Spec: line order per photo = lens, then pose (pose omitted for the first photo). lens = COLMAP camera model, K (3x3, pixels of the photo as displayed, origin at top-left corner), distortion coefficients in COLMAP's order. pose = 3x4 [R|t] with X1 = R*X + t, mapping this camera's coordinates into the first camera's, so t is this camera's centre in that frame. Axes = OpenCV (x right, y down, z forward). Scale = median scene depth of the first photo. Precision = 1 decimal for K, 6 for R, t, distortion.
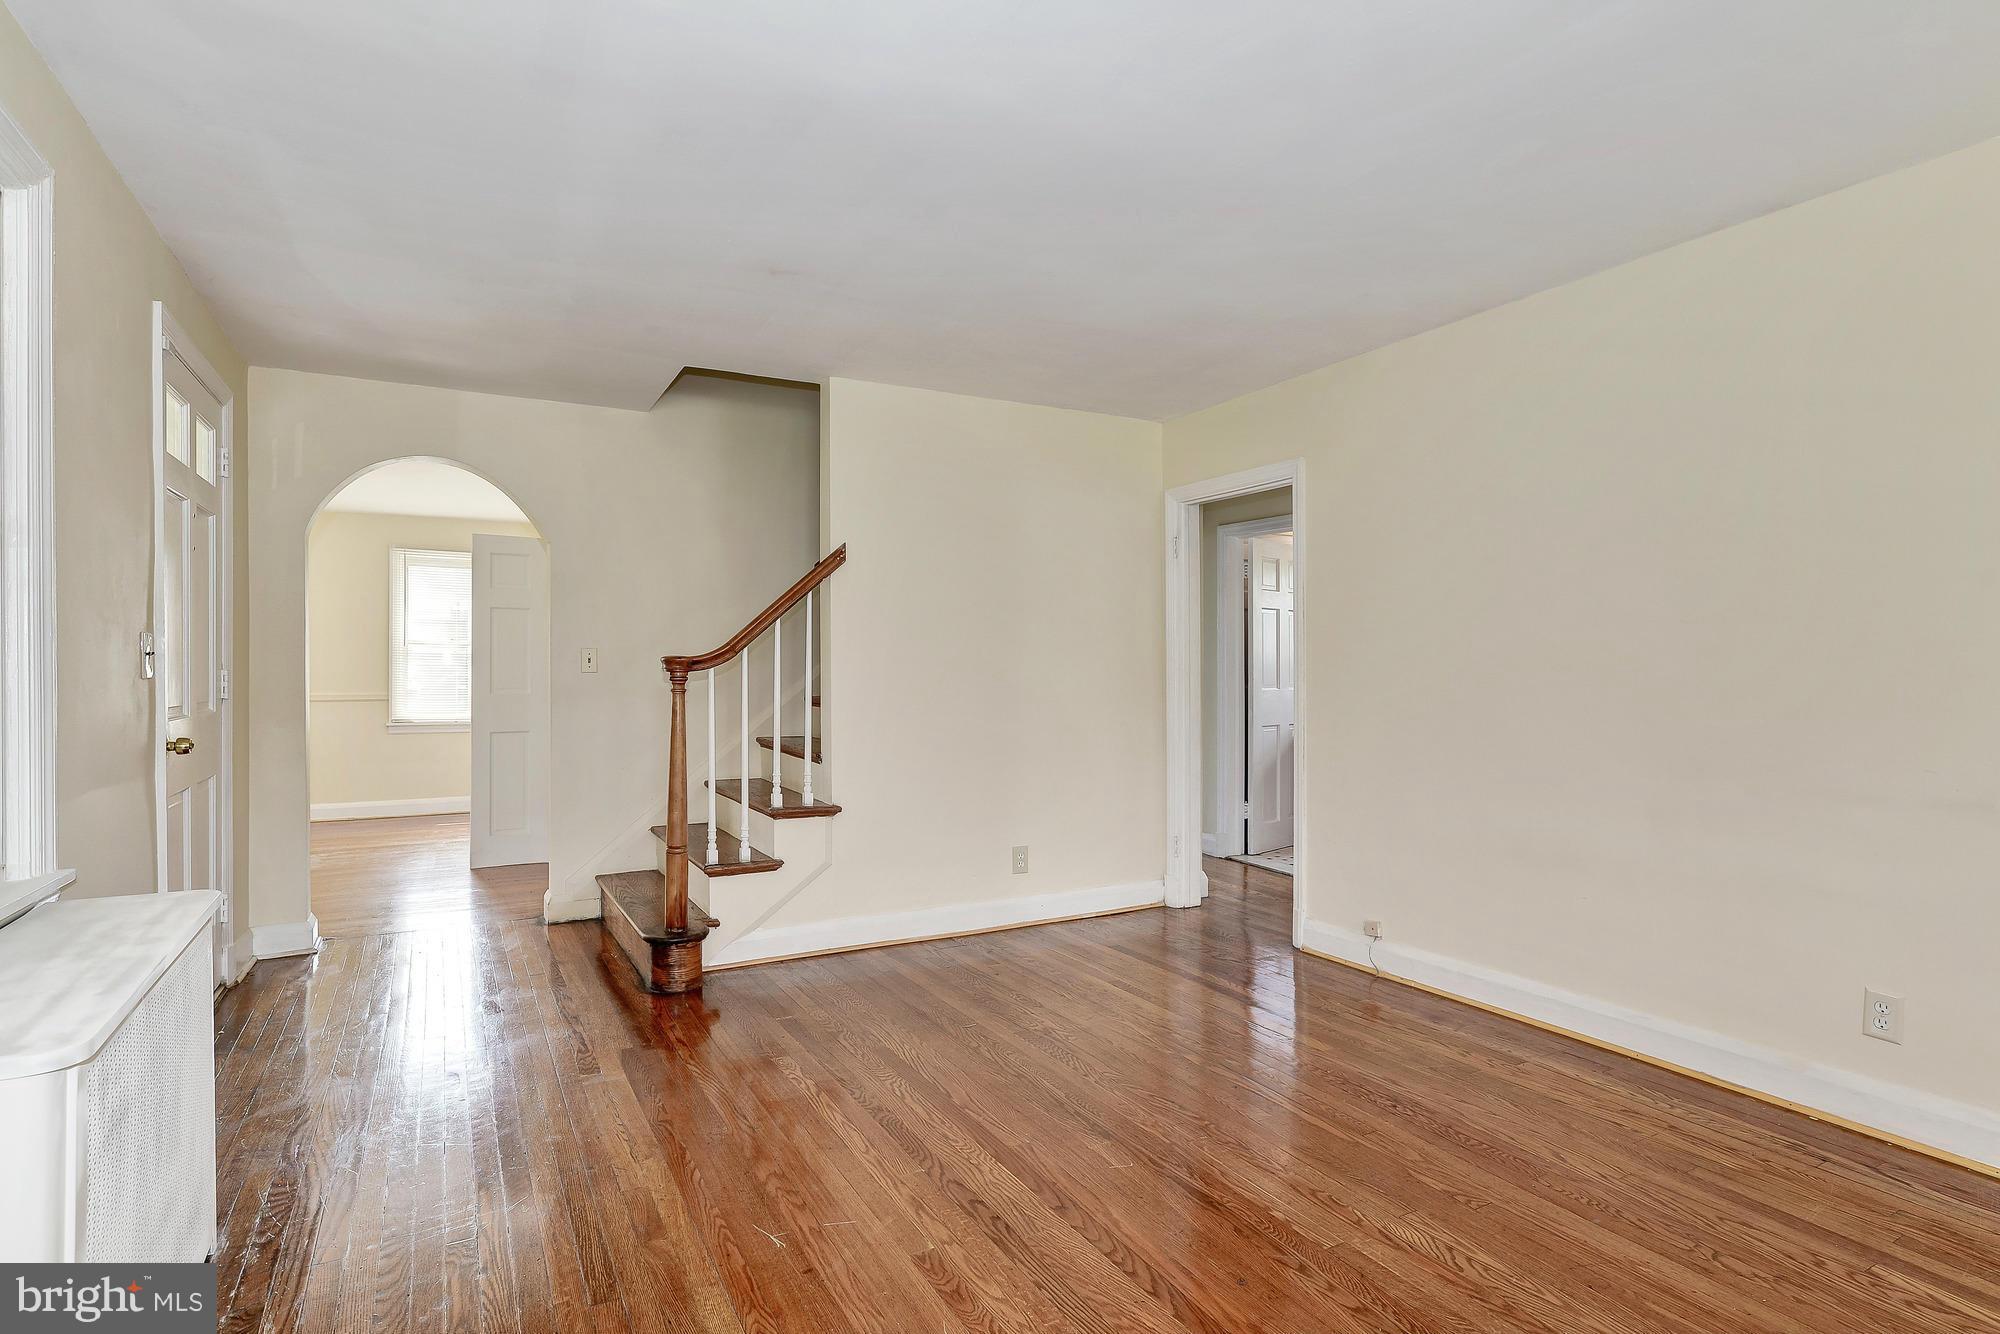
lens RADIAL K [[1016.4, 0, 1001.4], [0, 1016.4, 669.7], [0, 0, 1]] dist [-0.009657, 0.005610]
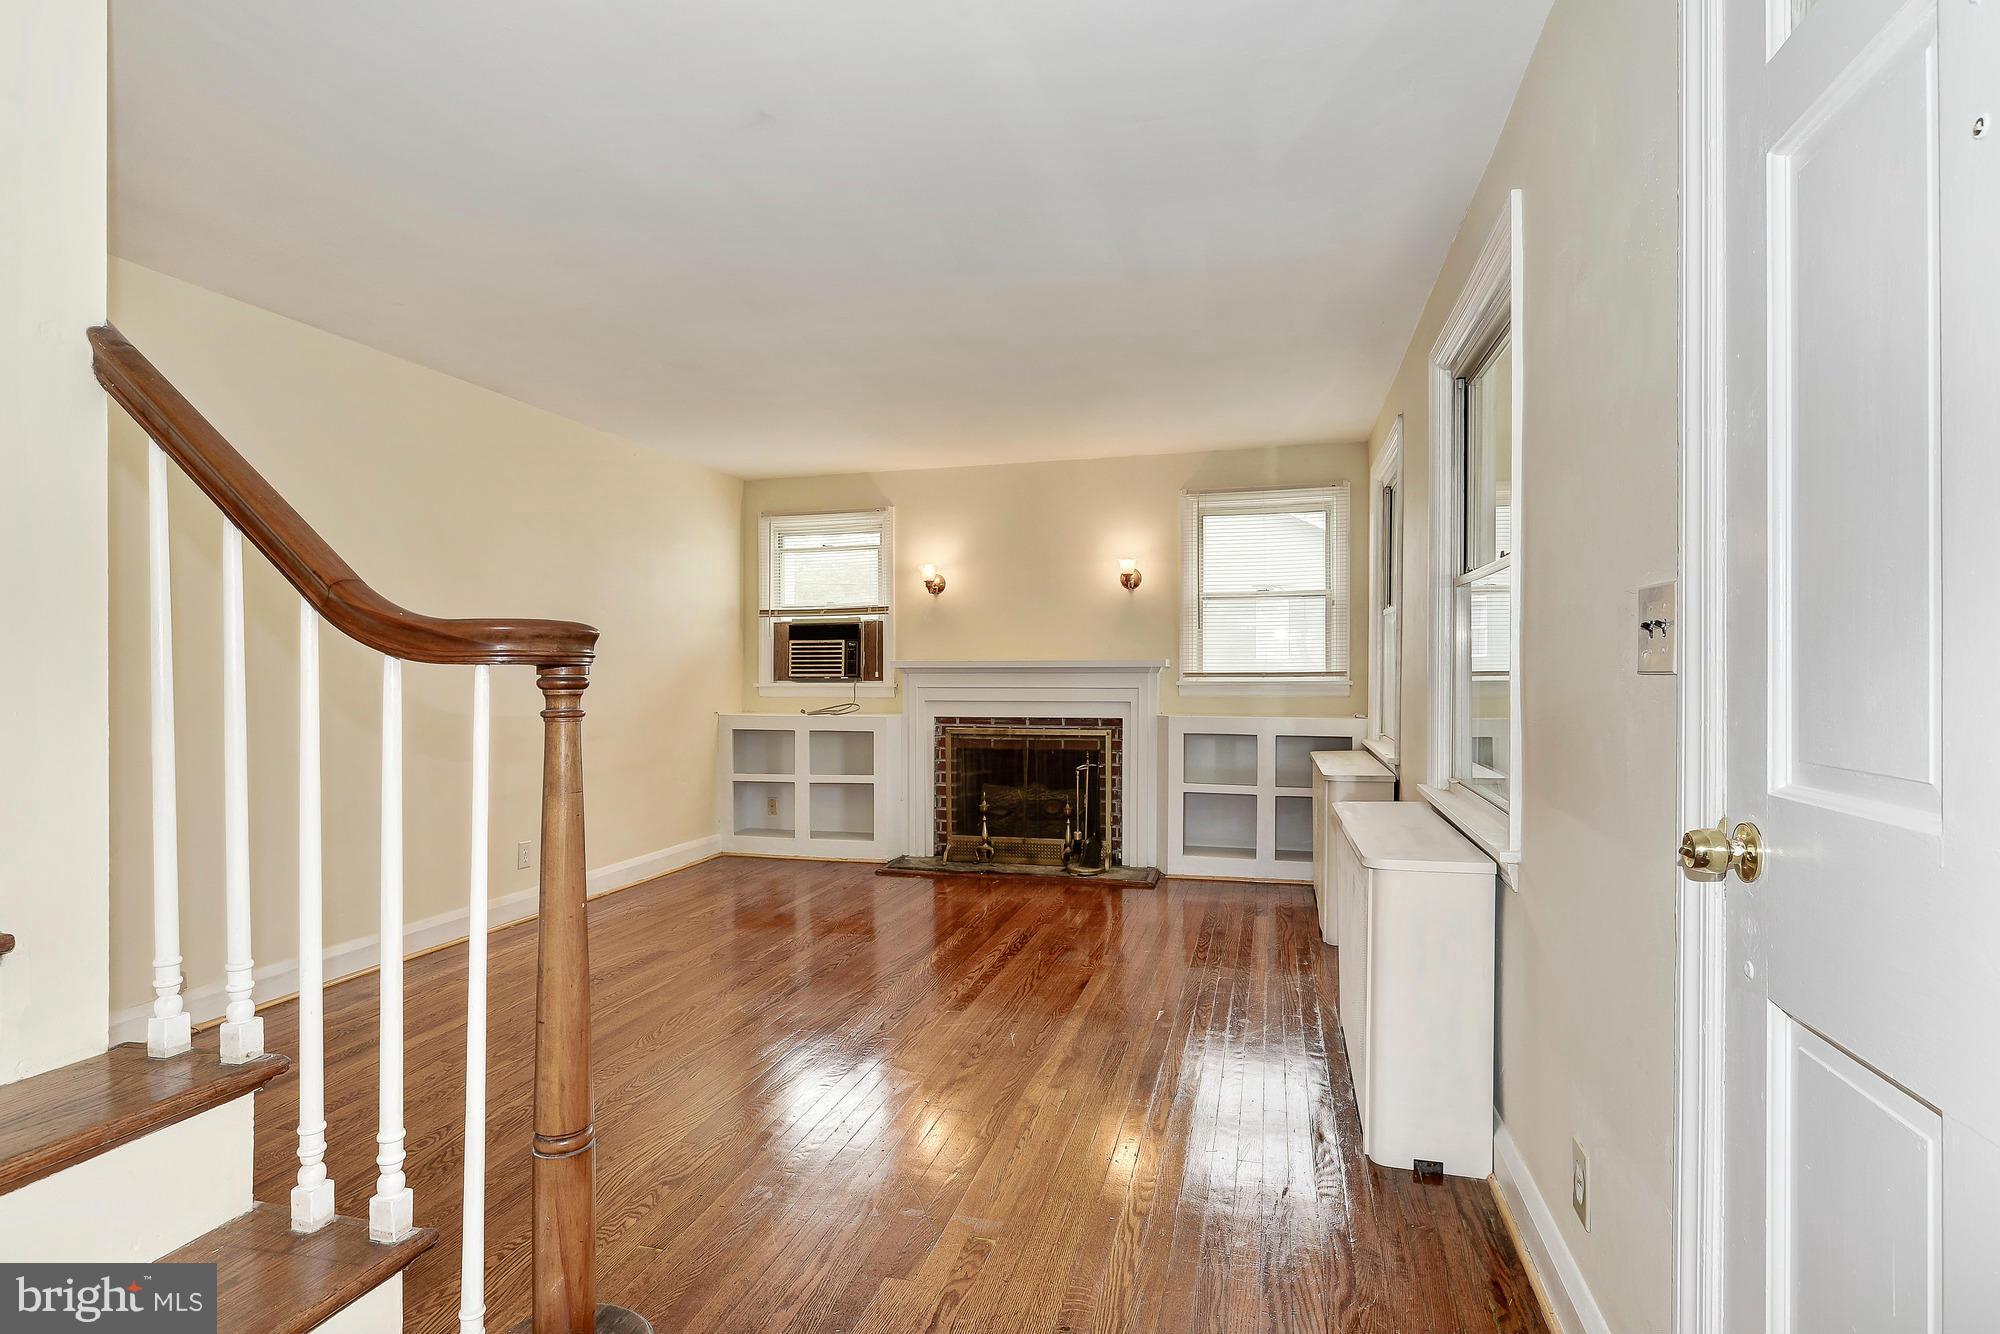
lens RADIAL K [[1016.4, 0, 998.3], [0, 1016.4, 673.8], [0, 0, 1]] dist [-0.009657, 0.005610]
pose [[-0.720173, 0.000162, 0.693795, -0.891423], [0.001314, 0.999998, 0.001131, 0.007231], [-0.693794, 0.001726, -0.720172, 1.482760]]
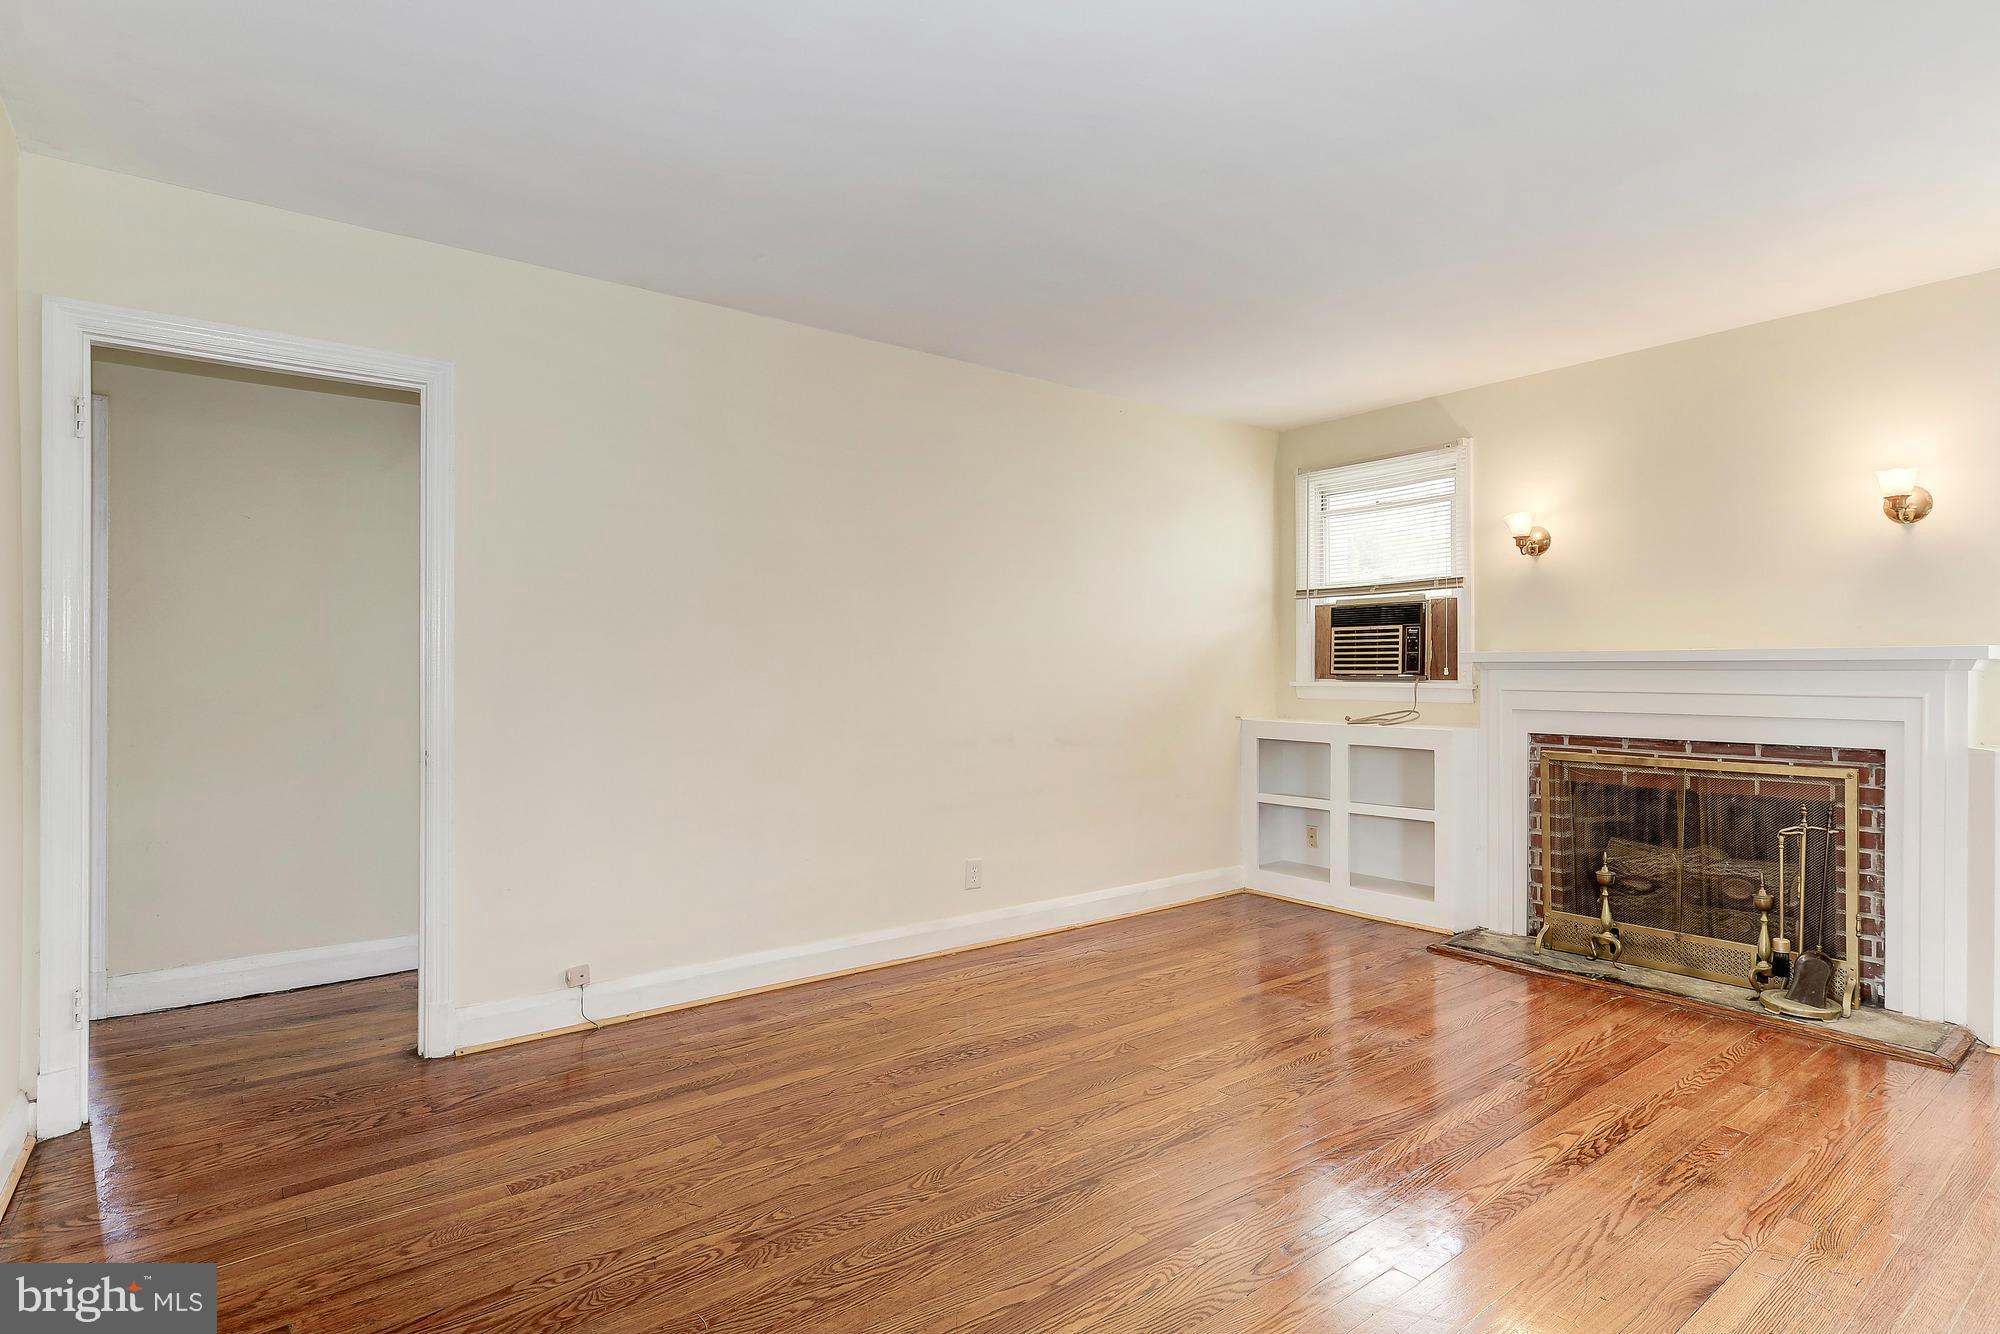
lens RADIAL K [[1016.4, 0, 991.9], [0, 1016.4, 662.7], [0, 0, 1]] dist [-0.009657, 0.005610]
pose [[-0.152660, 0.006994, 0.988254, -0.654090], [-0.001127, 0.999973, -0.007251, 0.009526], [-0.988278, -0.002221, -0.152648, 1.046715]]
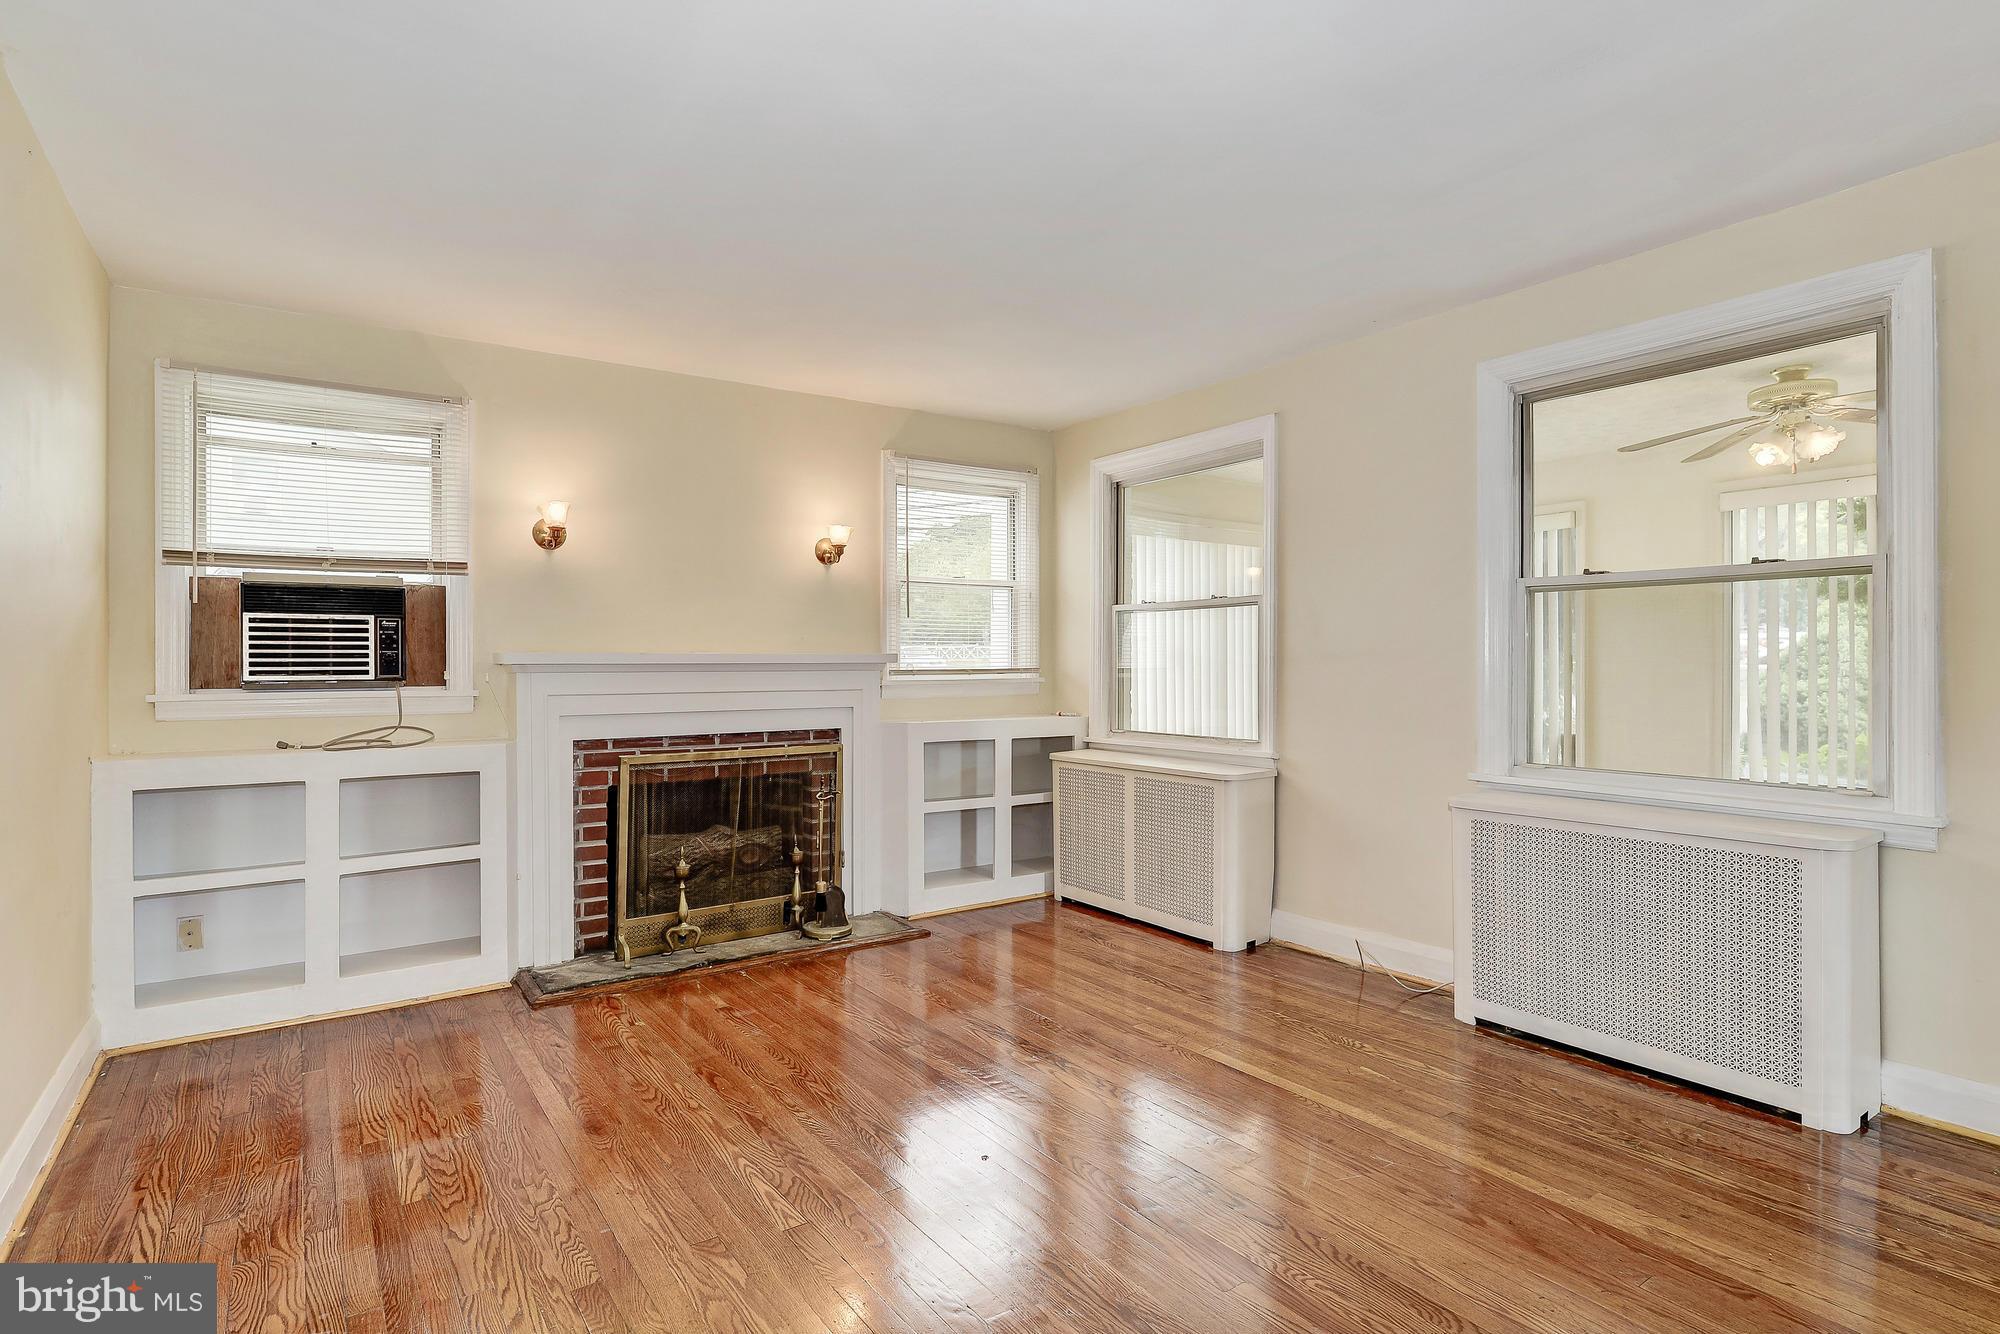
lens RADIAL K [[1016.4, 0, 991.5], [0, 1016.4, 657.5], [0, 0, 1]] dist [-0.009657, 0.005610]
pose [[-0.993100, 0.002556, -0.117244, 0.239809], [0.003337, 0.999974, -0.006464, -0.000993], [0.117225, -0.006811, -0.993082, 1.464164]]
